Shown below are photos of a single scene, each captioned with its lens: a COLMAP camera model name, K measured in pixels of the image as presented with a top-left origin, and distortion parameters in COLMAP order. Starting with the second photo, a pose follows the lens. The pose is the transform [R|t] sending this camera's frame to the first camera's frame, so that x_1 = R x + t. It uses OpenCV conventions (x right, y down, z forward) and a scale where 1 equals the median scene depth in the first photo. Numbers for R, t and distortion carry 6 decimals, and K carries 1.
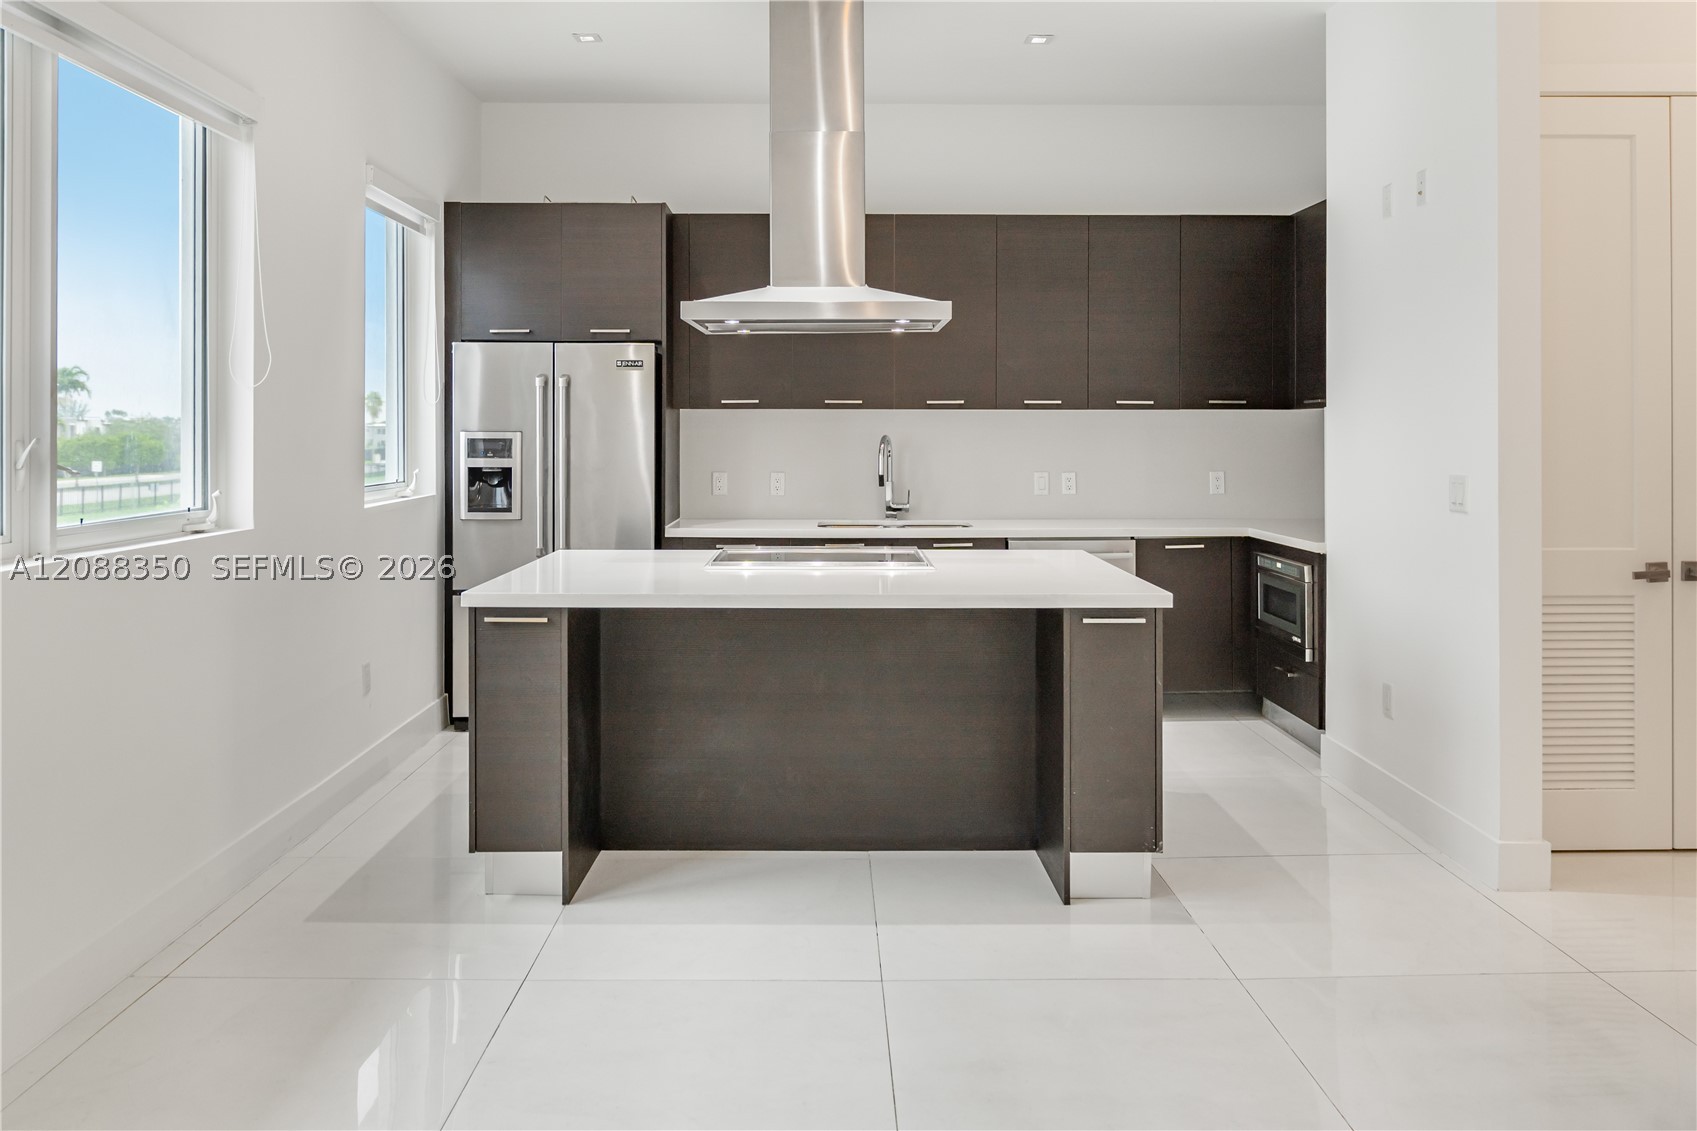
lens RADIAL K [[1225.3, 0, 838.0], [0, 1225.3, 561.0], [0, 0, 1]] dist [-0.009150, 0.010826]
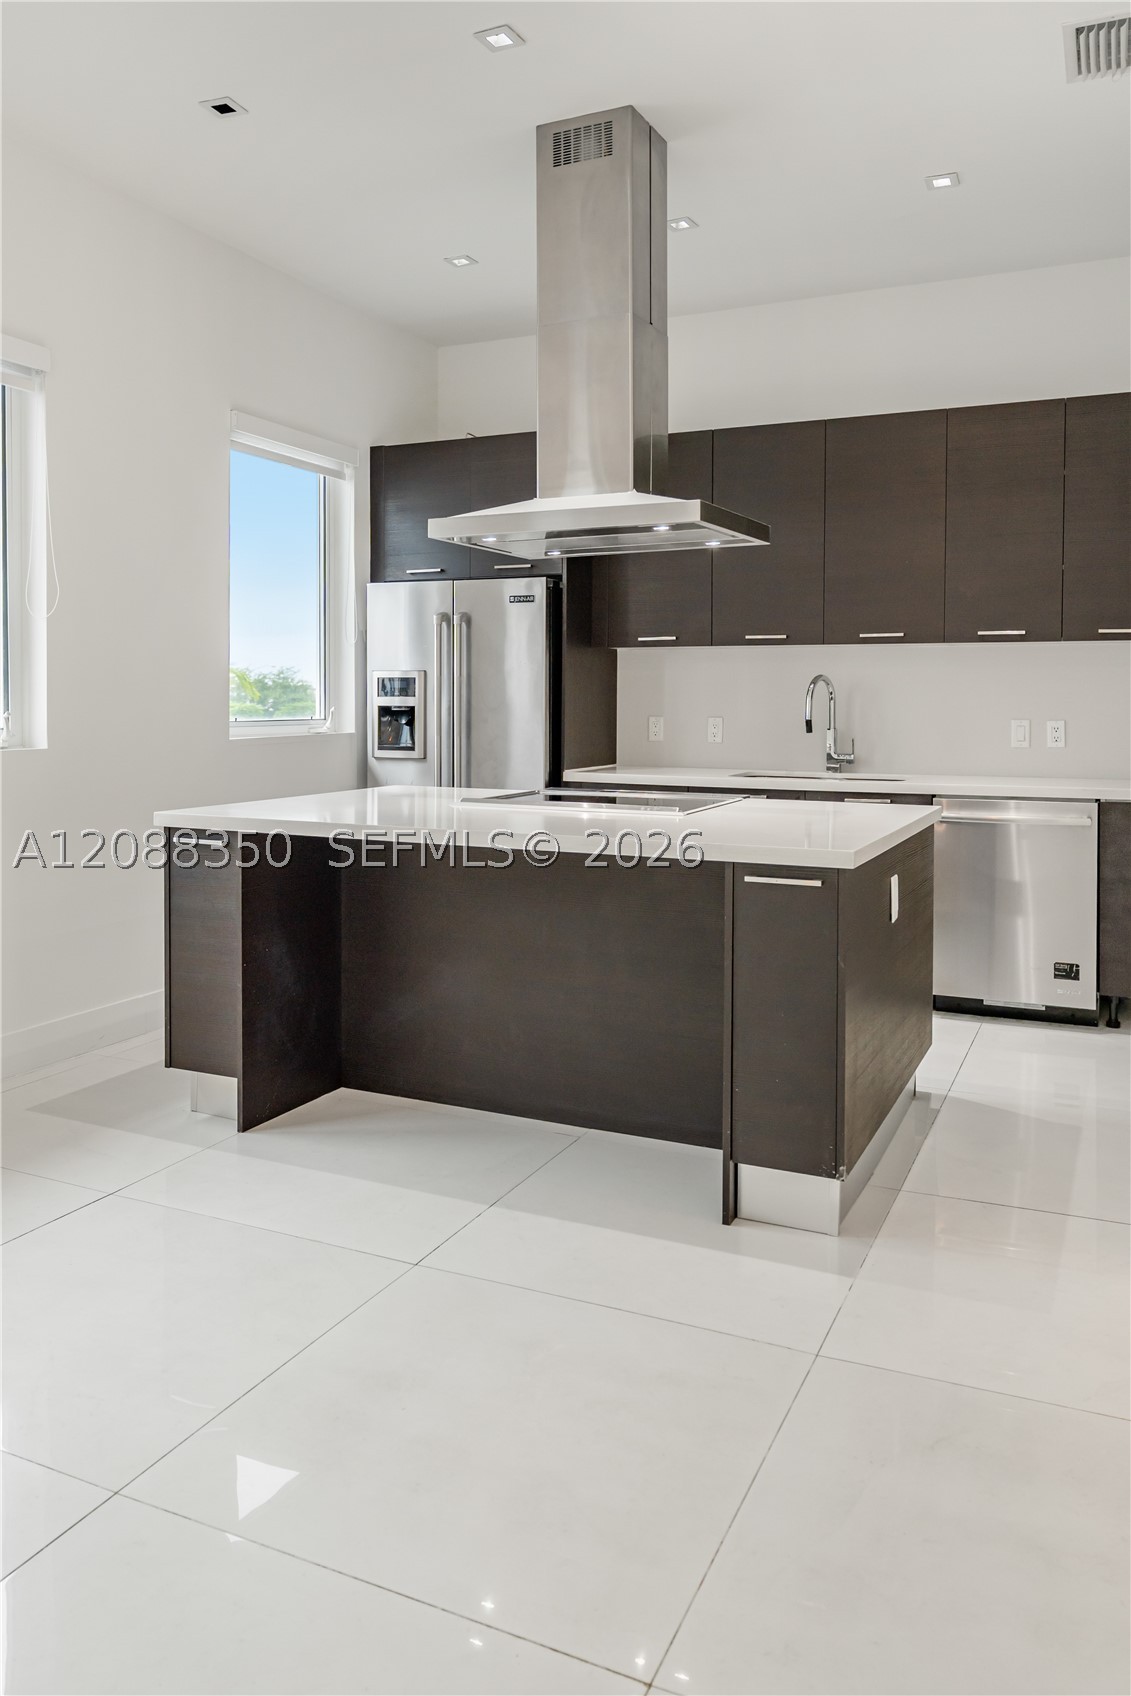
lens RADIAL K [[1224.6, 0, 588.8], [0, 1224.6, 847.5], [0, 0, 1]] dist [-0.009150, 0.010826]
pose [[0.905475, 0.052332, -0.421161, 0.293358], [-0.047142, 0.998629, 0.022733, 0.009847], [0.421773, -0.000730, 0.906701, 0.147878]]
